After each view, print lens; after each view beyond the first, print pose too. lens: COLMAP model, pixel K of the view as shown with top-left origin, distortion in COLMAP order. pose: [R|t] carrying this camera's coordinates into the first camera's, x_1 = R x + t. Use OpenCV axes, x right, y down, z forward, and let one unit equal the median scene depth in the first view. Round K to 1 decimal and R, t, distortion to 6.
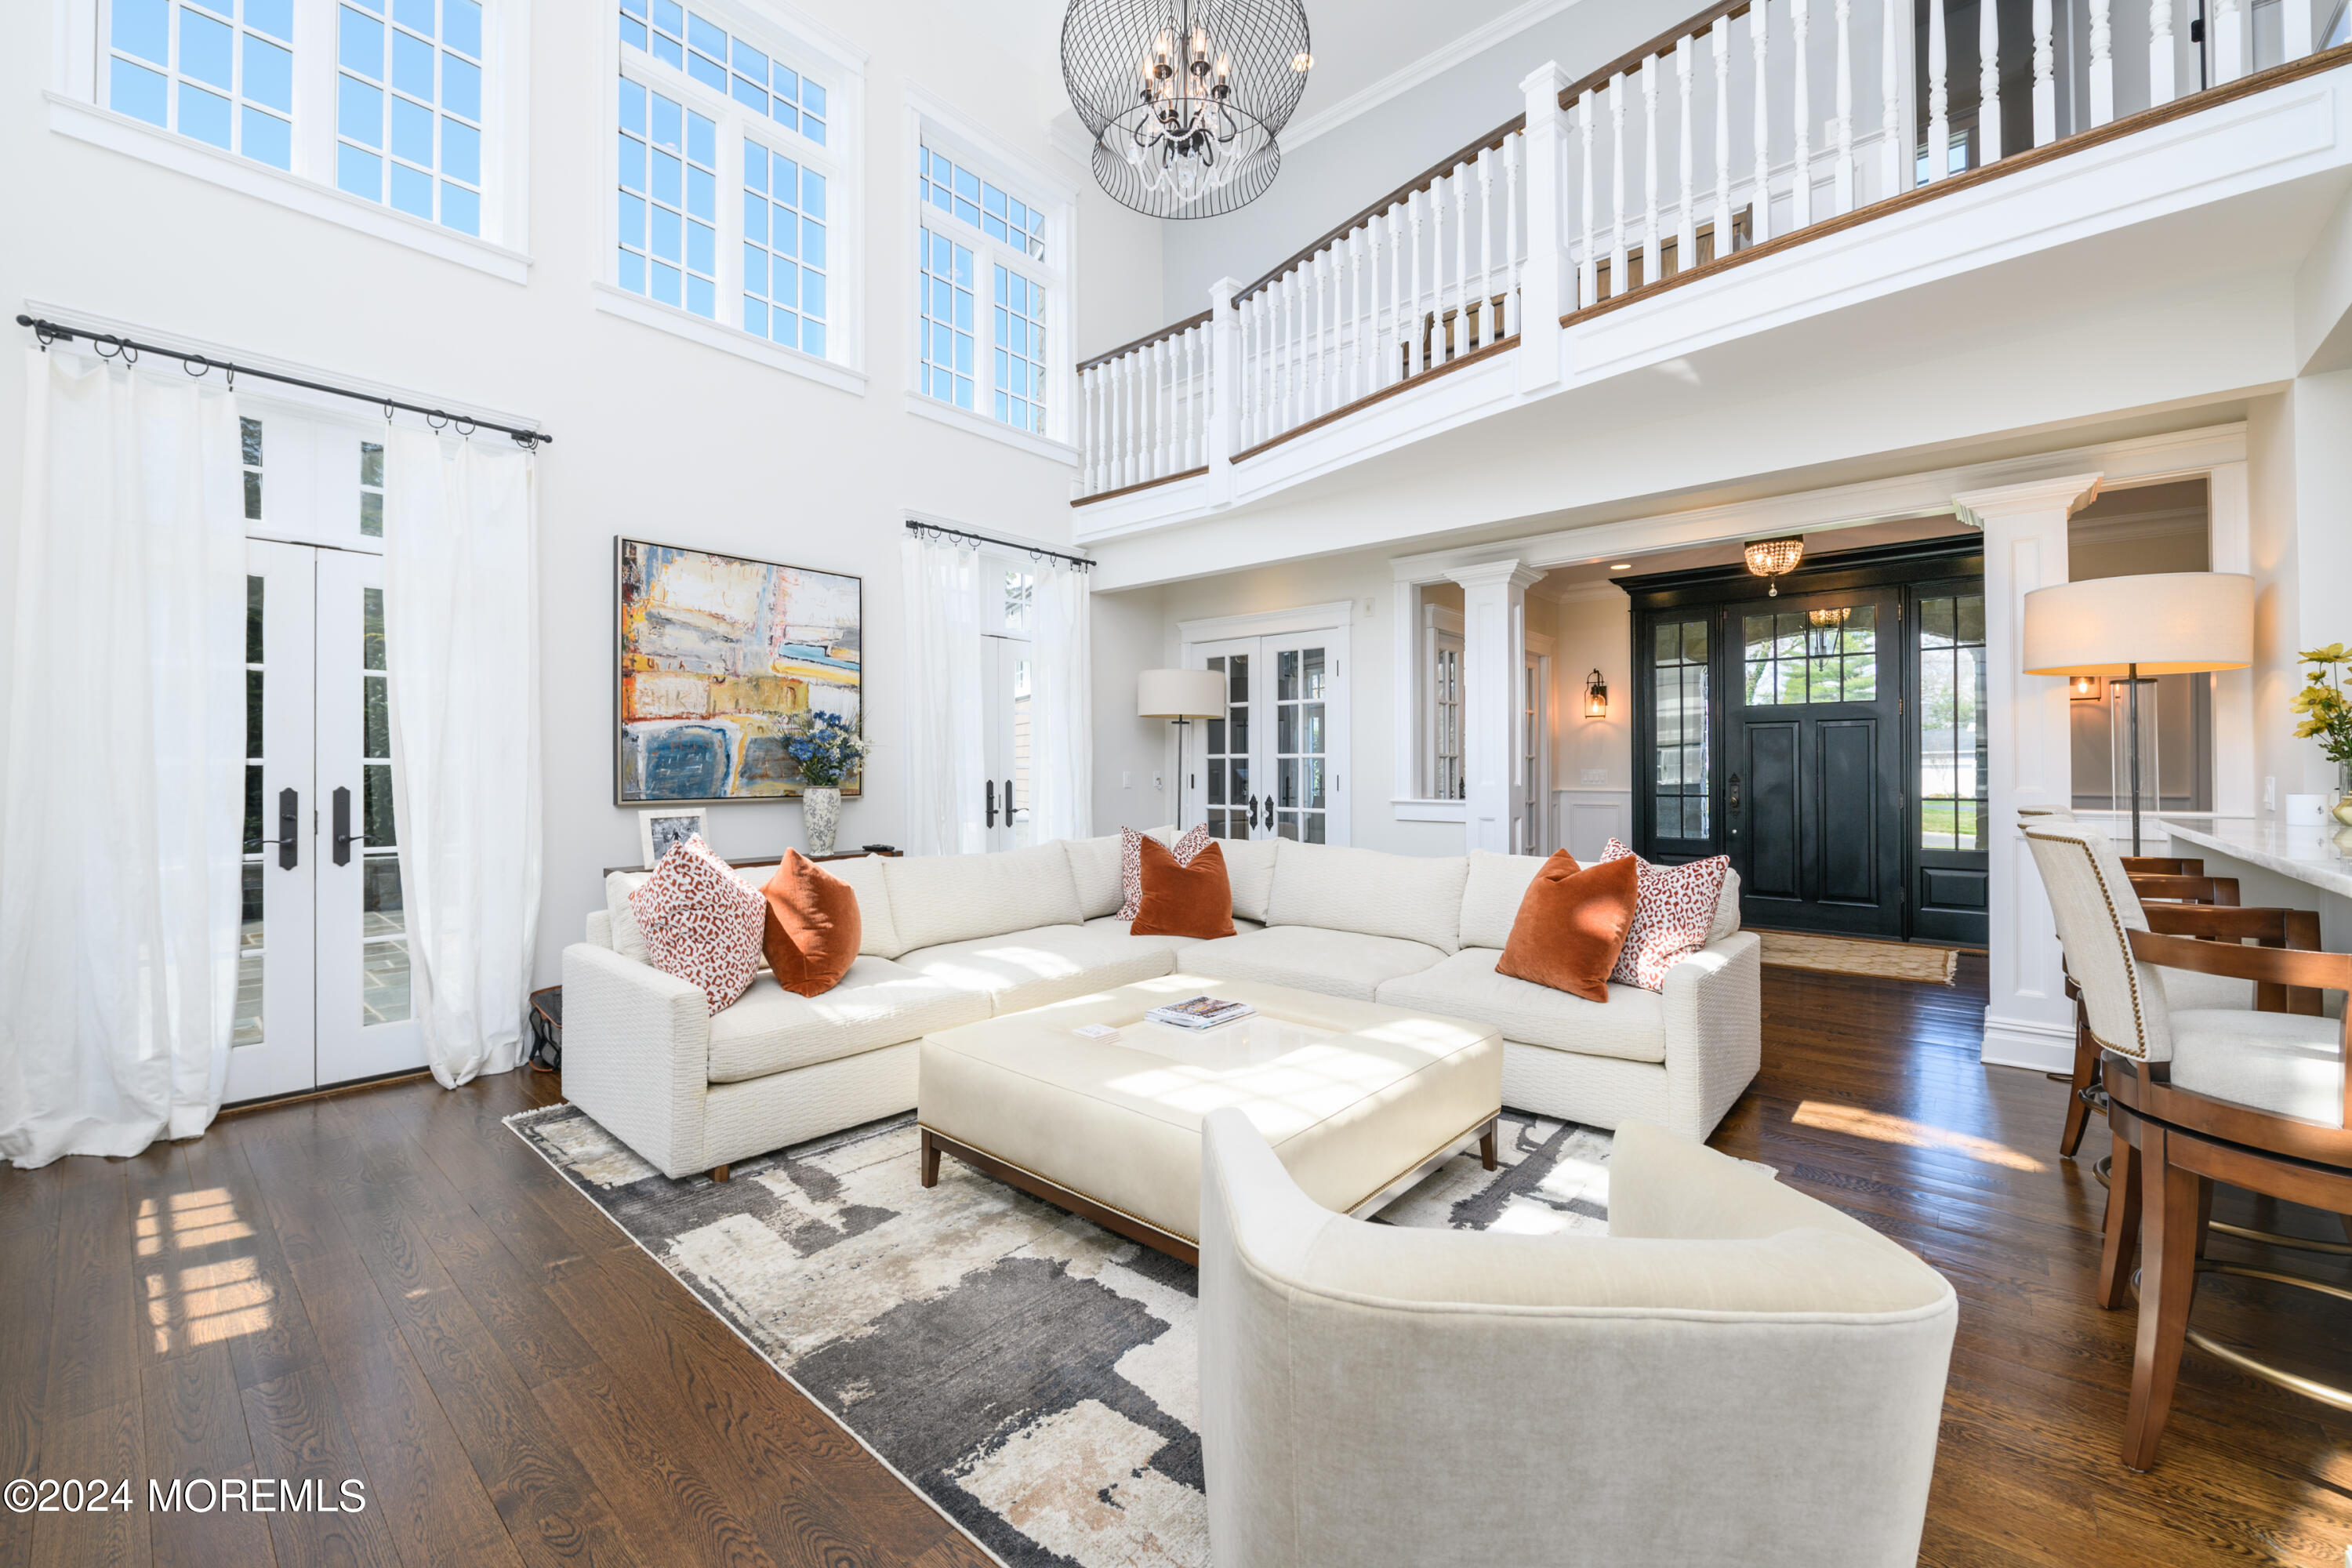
lens RADIAL K [[932.8, 0, 1173.0], [0, 932.8, 779.1], [0, 0, 1]] dist [-0.003372, 0.000105]
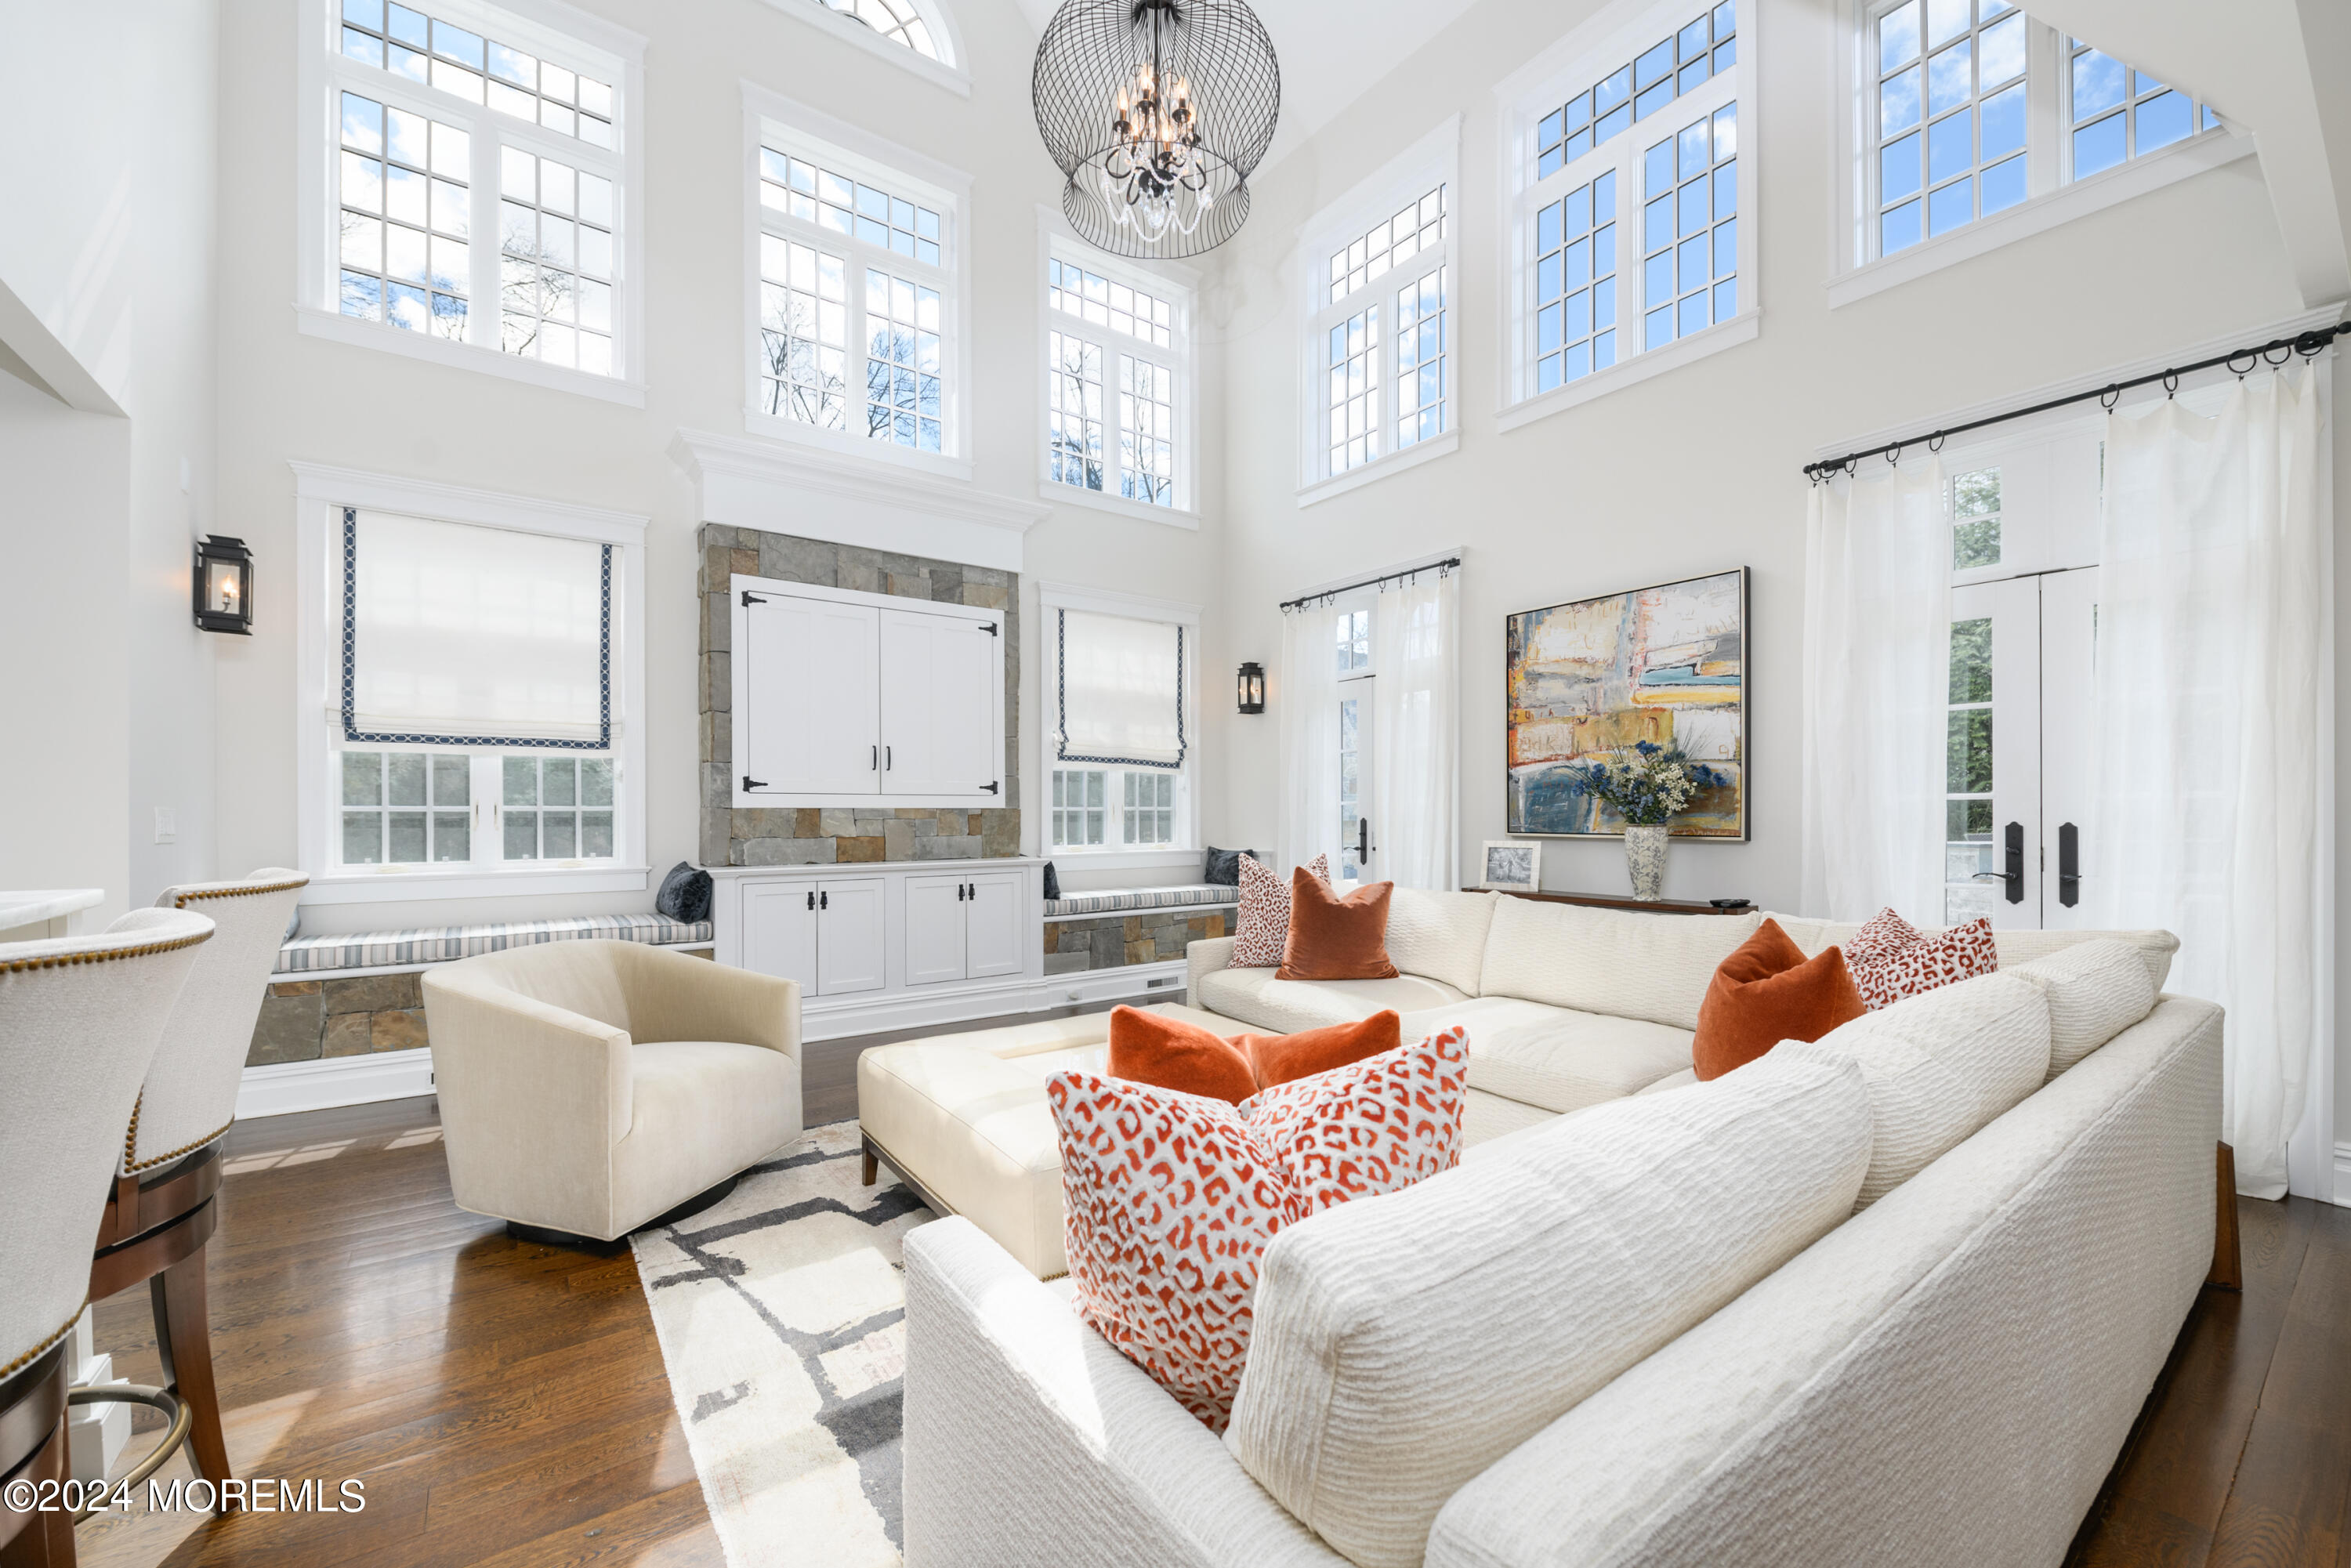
lens RADIAL K [[932.4, 0, 1174.8], [0, 932.4, 811.0], [0, 0, 1]] dist [-0.003372, 0.000105]
pose [[-0.218129, 0.003183, -0.975915, 0.630327], [-0.007964, 0.999956, 0.005041, -0.006495], [0.975887, 0.008872, -0.218094, 0.777828]]
